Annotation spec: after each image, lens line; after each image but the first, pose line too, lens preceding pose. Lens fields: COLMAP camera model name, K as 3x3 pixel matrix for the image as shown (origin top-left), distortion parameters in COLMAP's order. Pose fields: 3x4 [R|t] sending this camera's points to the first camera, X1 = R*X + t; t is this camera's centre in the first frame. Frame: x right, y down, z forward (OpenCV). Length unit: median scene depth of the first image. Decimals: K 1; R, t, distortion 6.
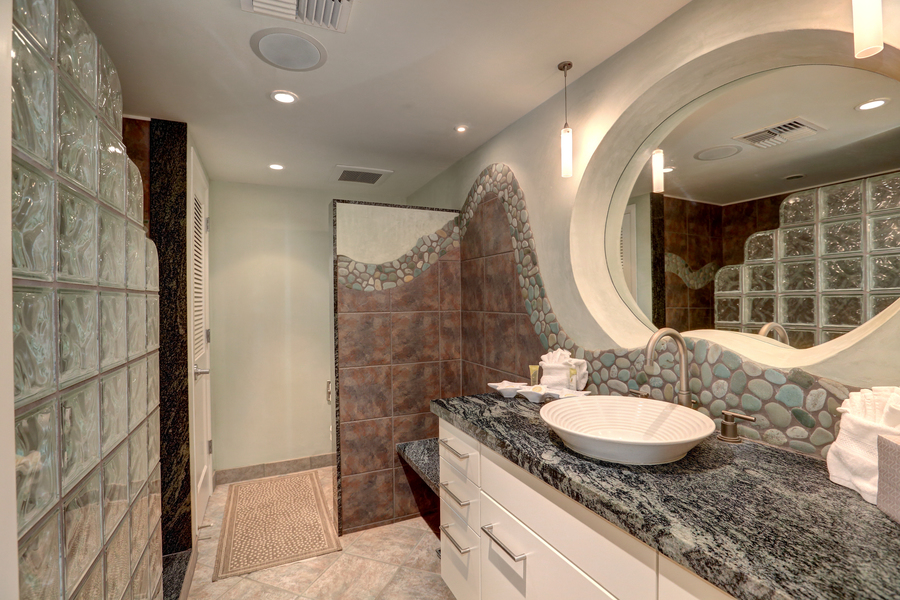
lens RADIAL K [[410.5, 0, 450.0], [0, 410.5, 300.0], [0, 0, 1]] dist [-0.037085, 0.000288]
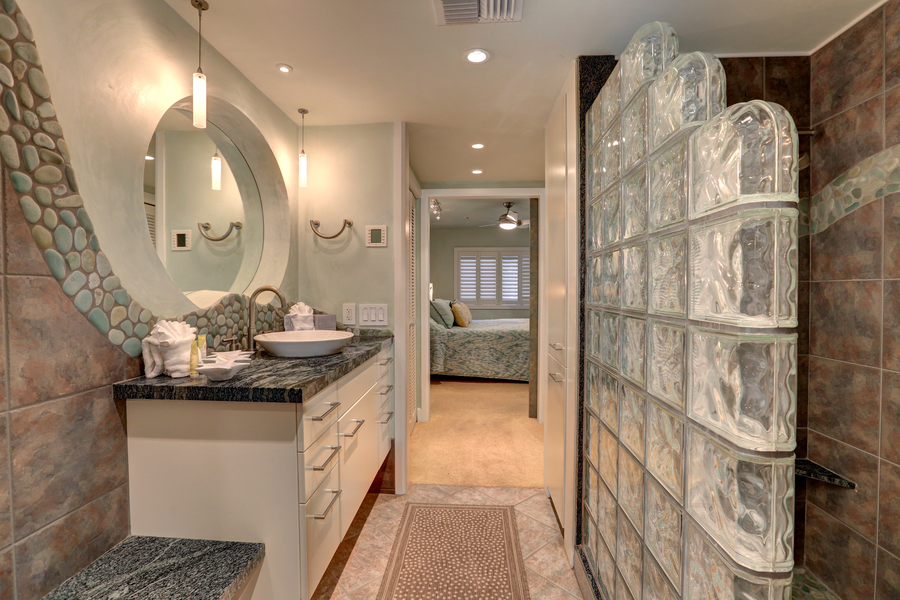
lens RADIAL K [[410.5, 0, 450.0], [0, 410.5, 300.0], [0, 0, 1]] dist [-0.037085, 0.000288]
pose [[-0.882070, -0.000712, 0.471117, -0.517750], [0.010291, 0.999731, 0.020778, 0.059961], [-0.471005, 0.023177, -0.881826, 1.256527]]
